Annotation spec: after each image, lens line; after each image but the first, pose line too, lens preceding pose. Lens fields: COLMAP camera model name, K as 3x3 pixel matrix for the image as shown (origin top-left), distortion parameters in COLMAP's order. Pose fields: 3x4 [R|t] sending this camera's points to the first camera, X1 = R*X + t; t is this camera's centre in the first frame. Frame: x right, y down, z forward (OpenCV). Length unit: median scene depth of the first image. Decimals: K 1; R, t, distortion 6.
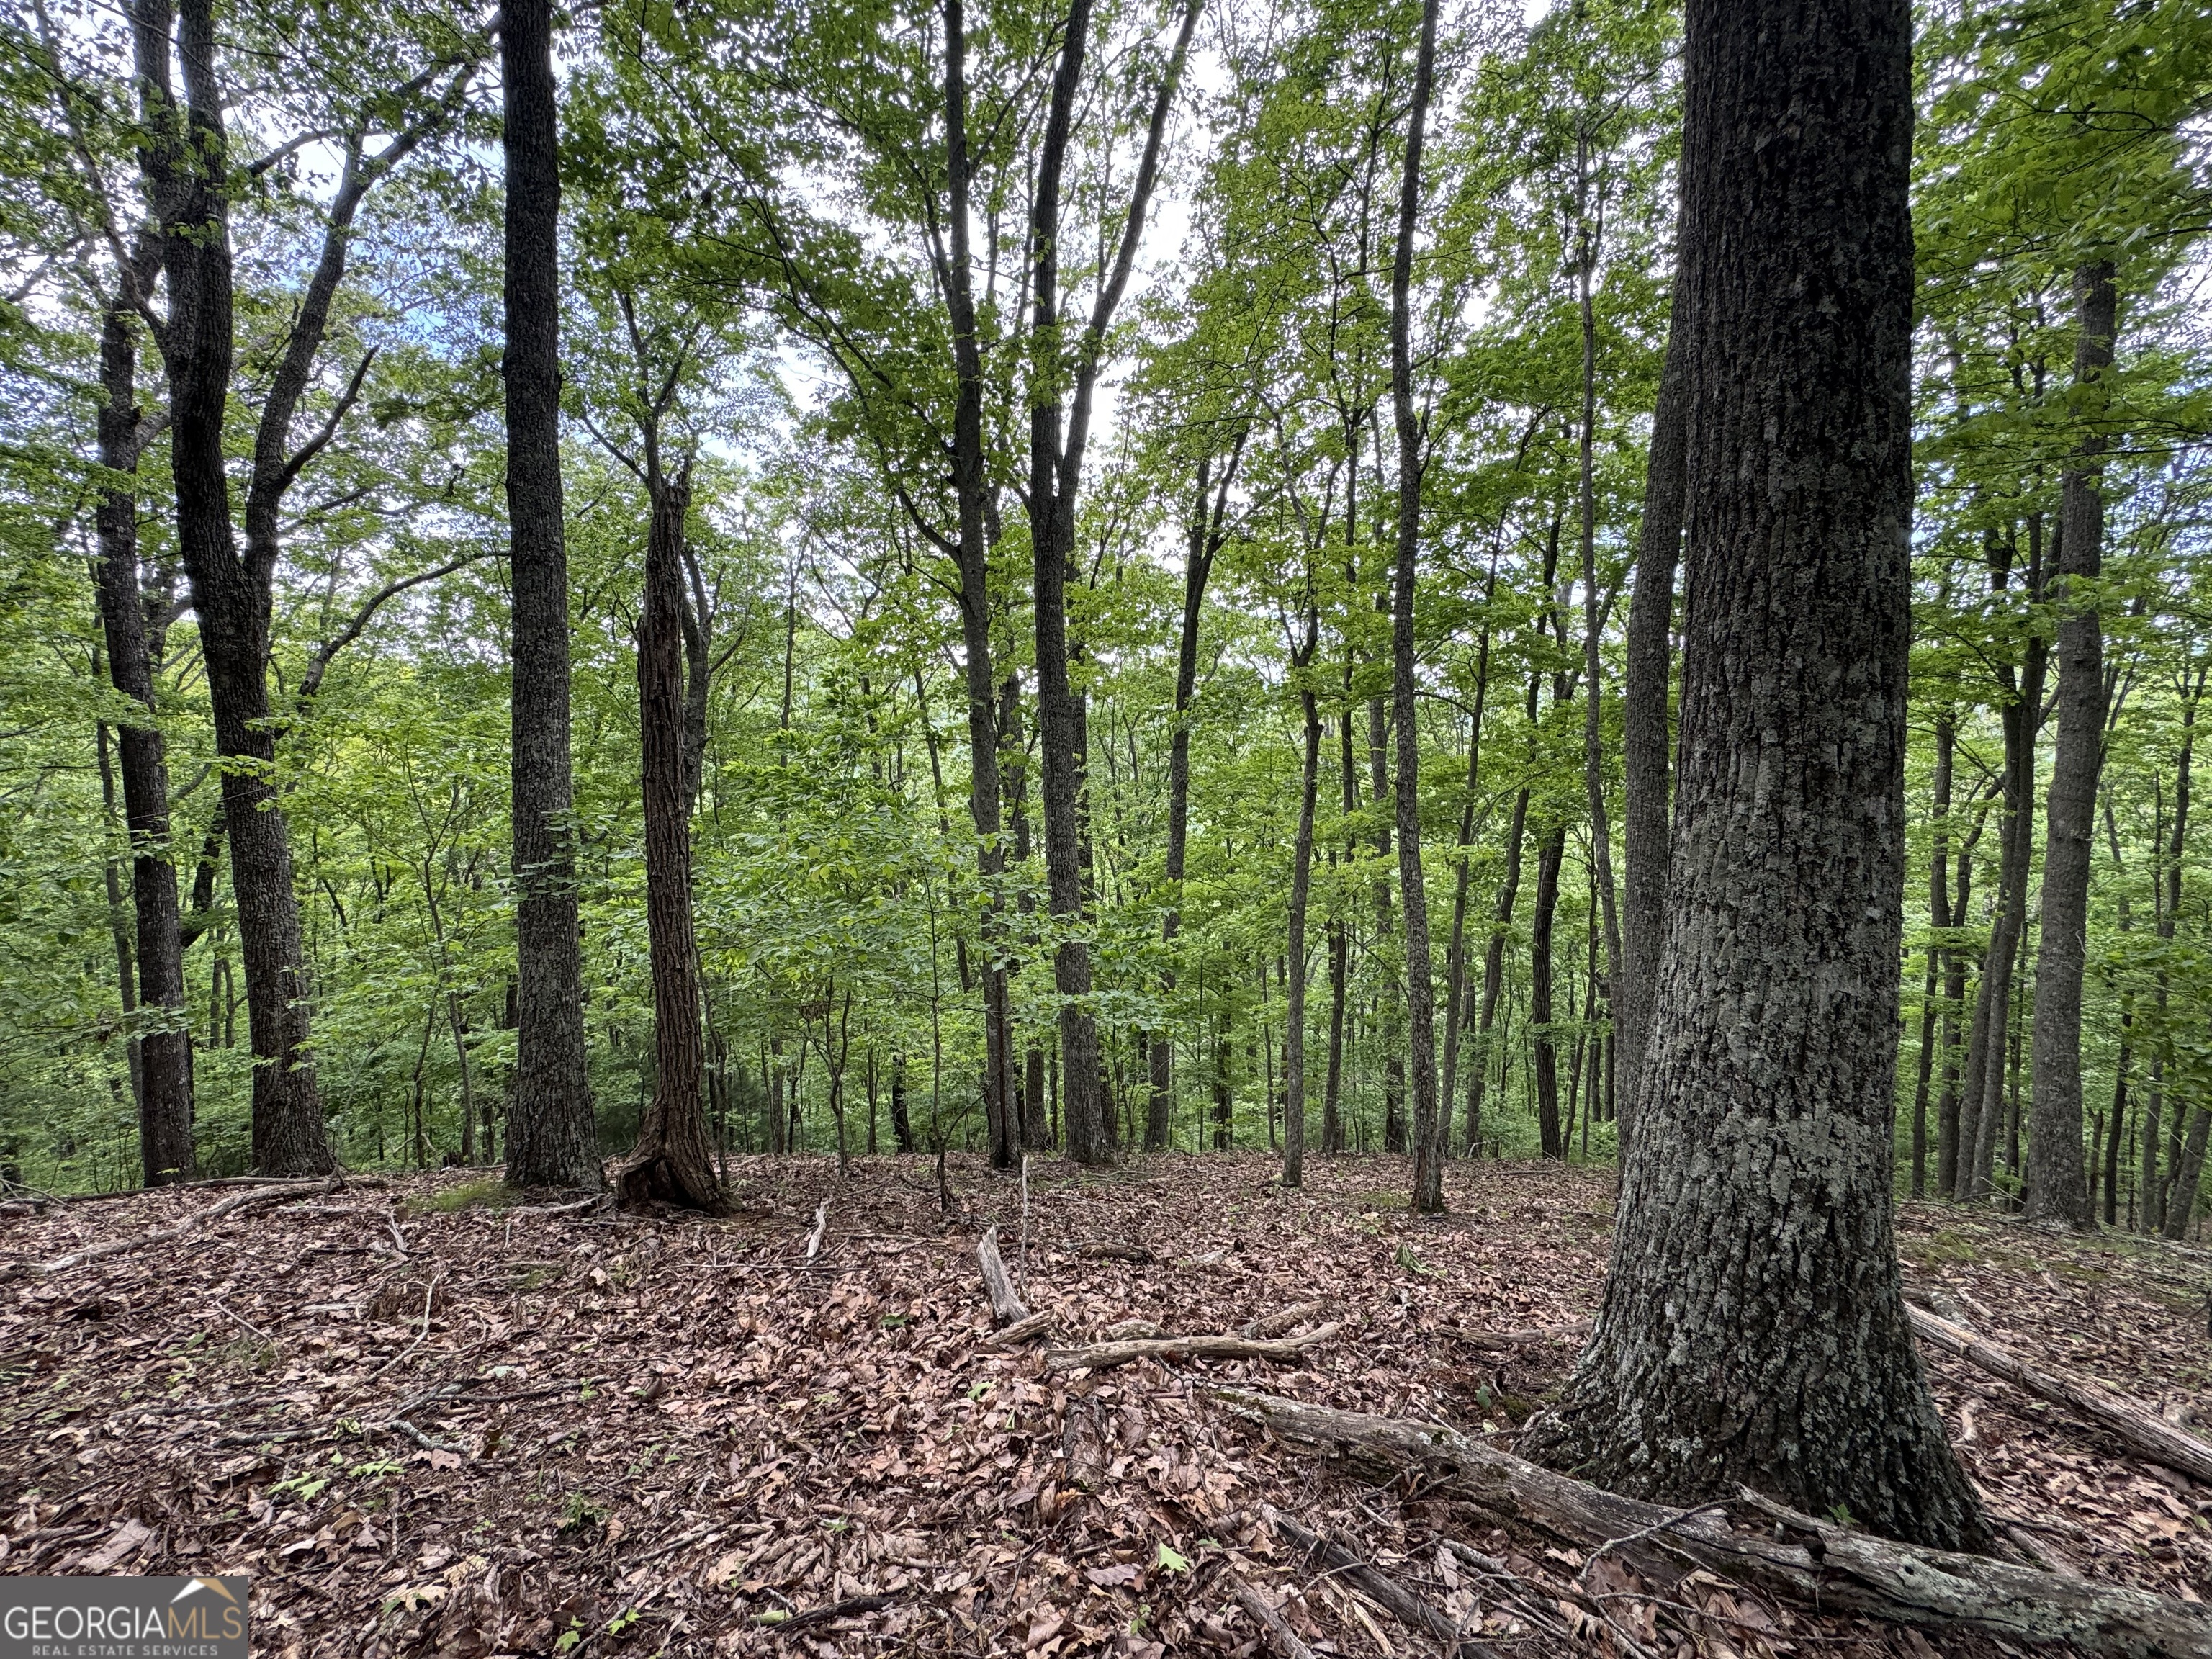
lens RADIAL K [[886.0, 0, 1109.2], [0, 886.0, 824.0], [0, 0, 1]] dist [-0.001891, 0.000454]
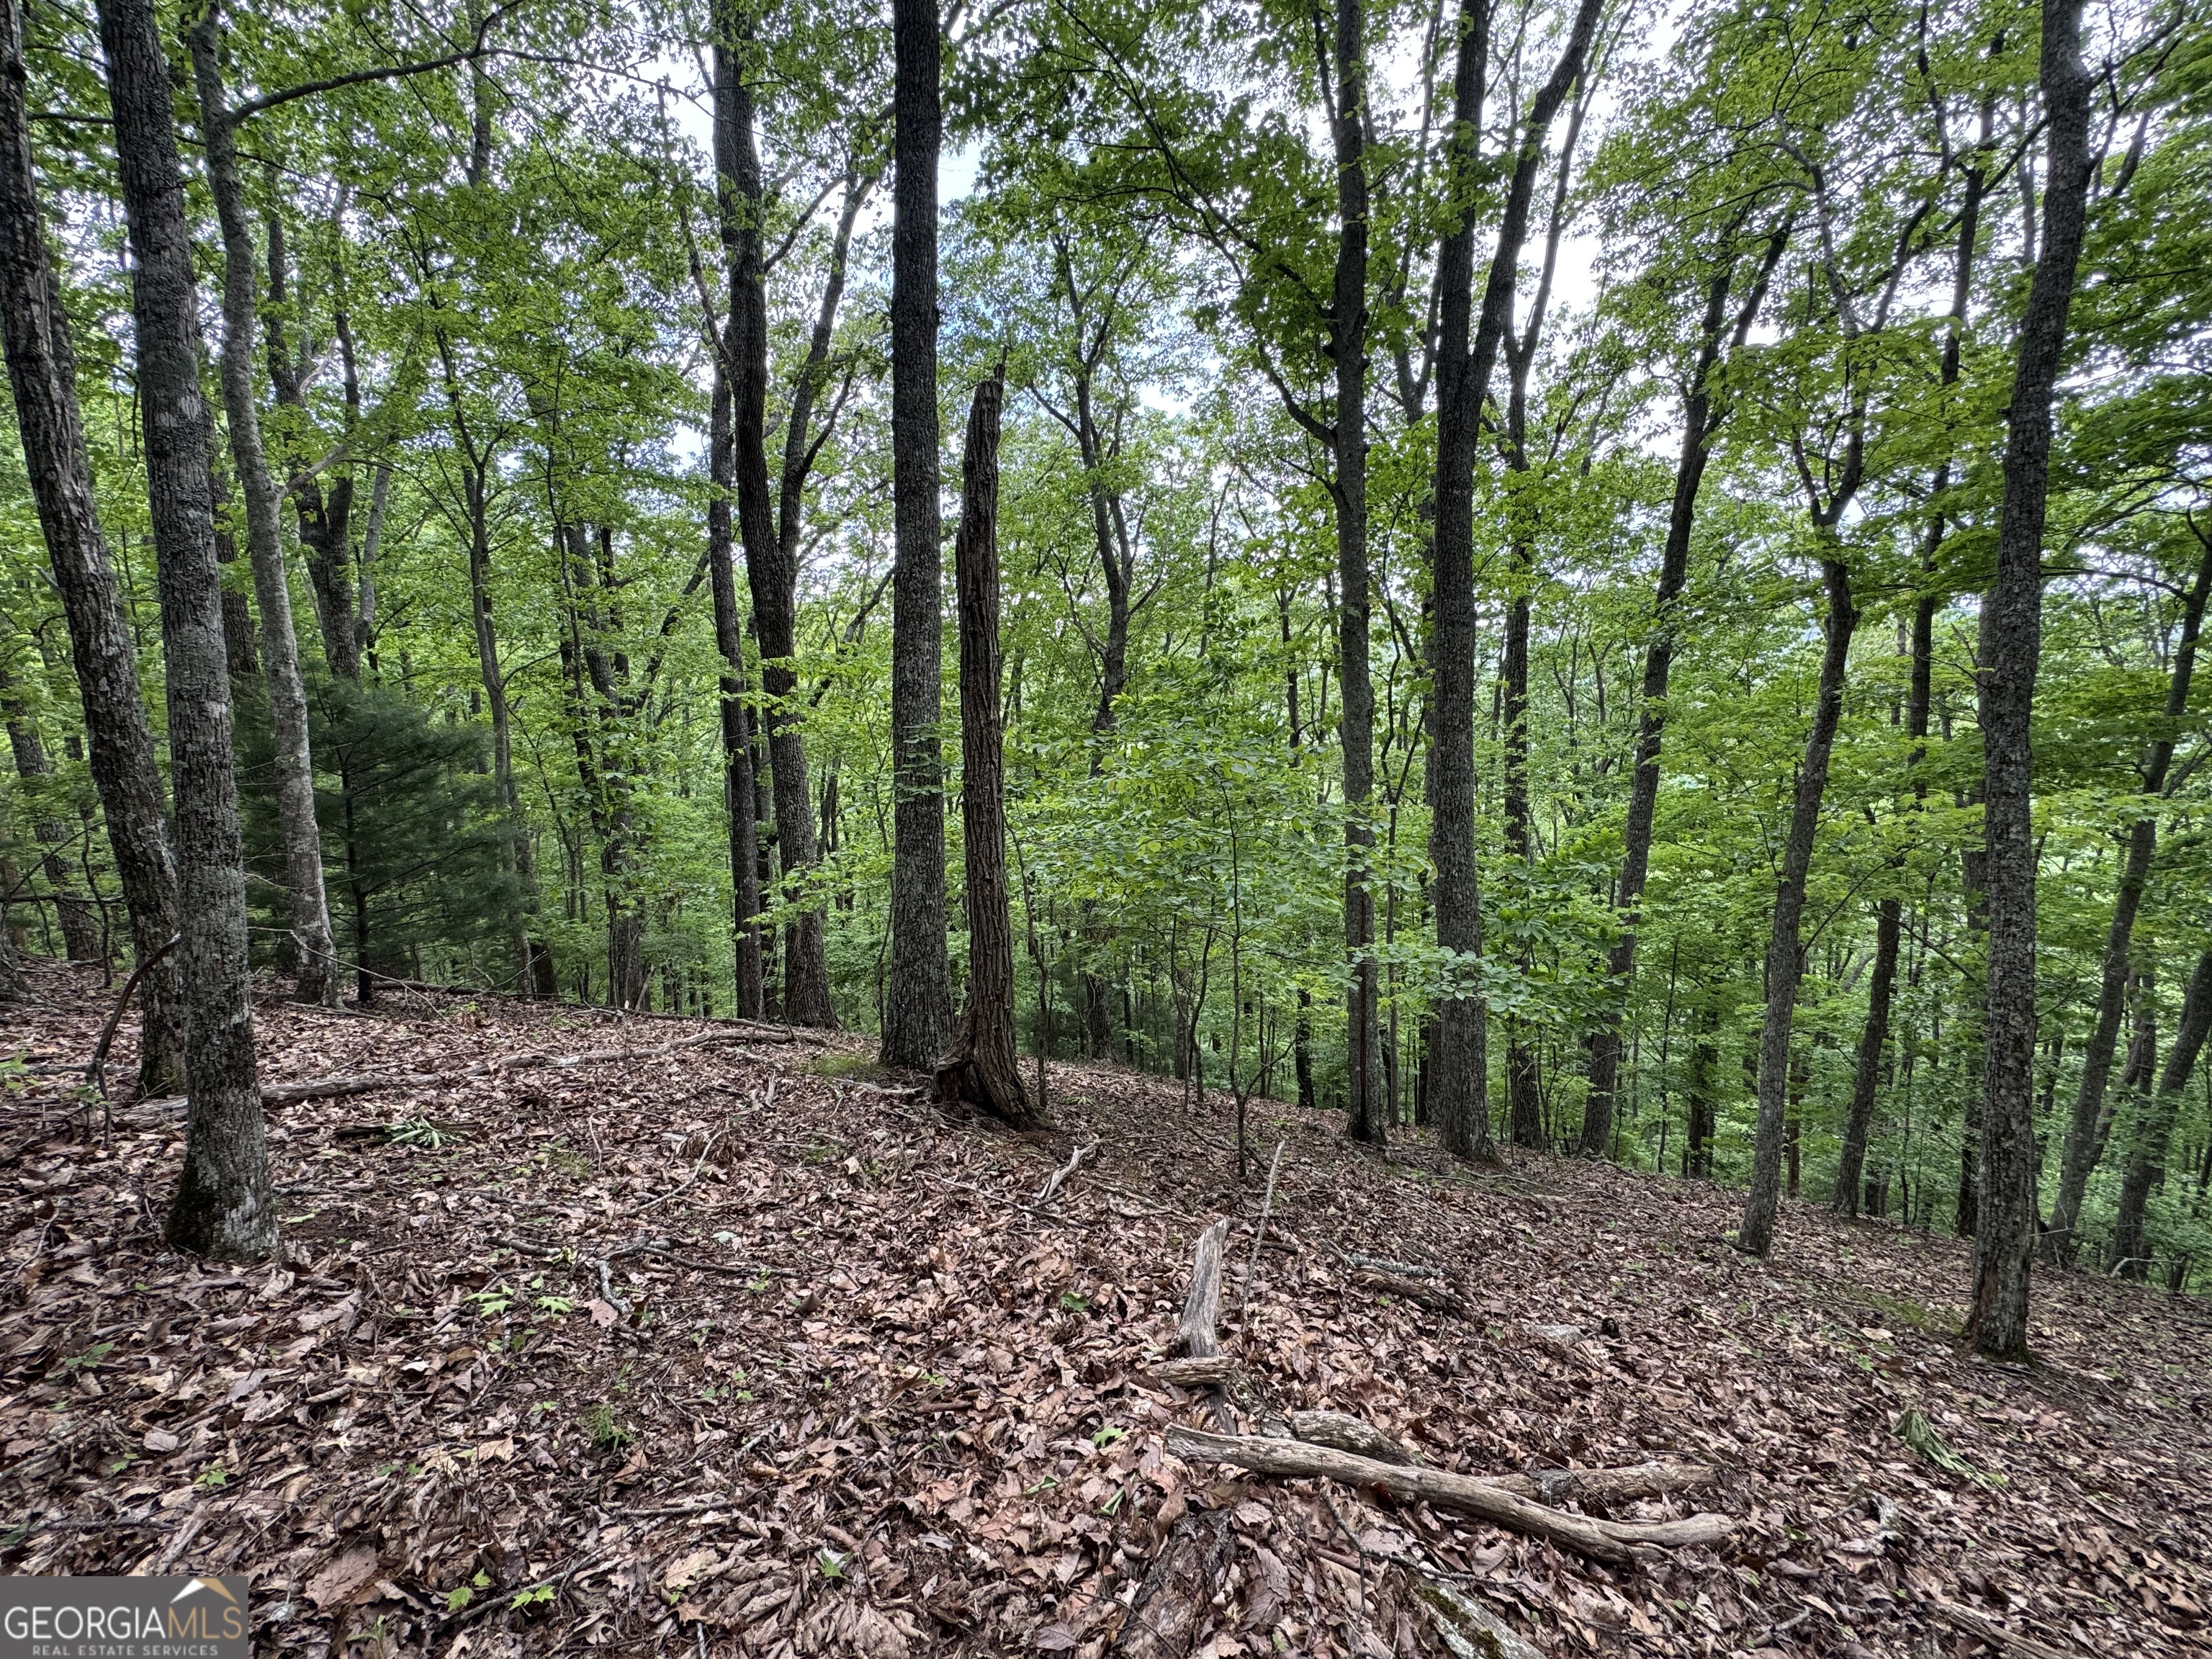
lens RADIAL K [[886.0, 0, 1104.9], [0, 886.0, 824.9], [0, 0, 1]] dist [-0.001891, 0.000454]
pose [[0.880342, 0.049779, -0.471720, 0.128564], [-0.022979, 0.997786, 0.062409, 0.050850], [0.473783, -0.044102, 0.879537, 0.252664]]
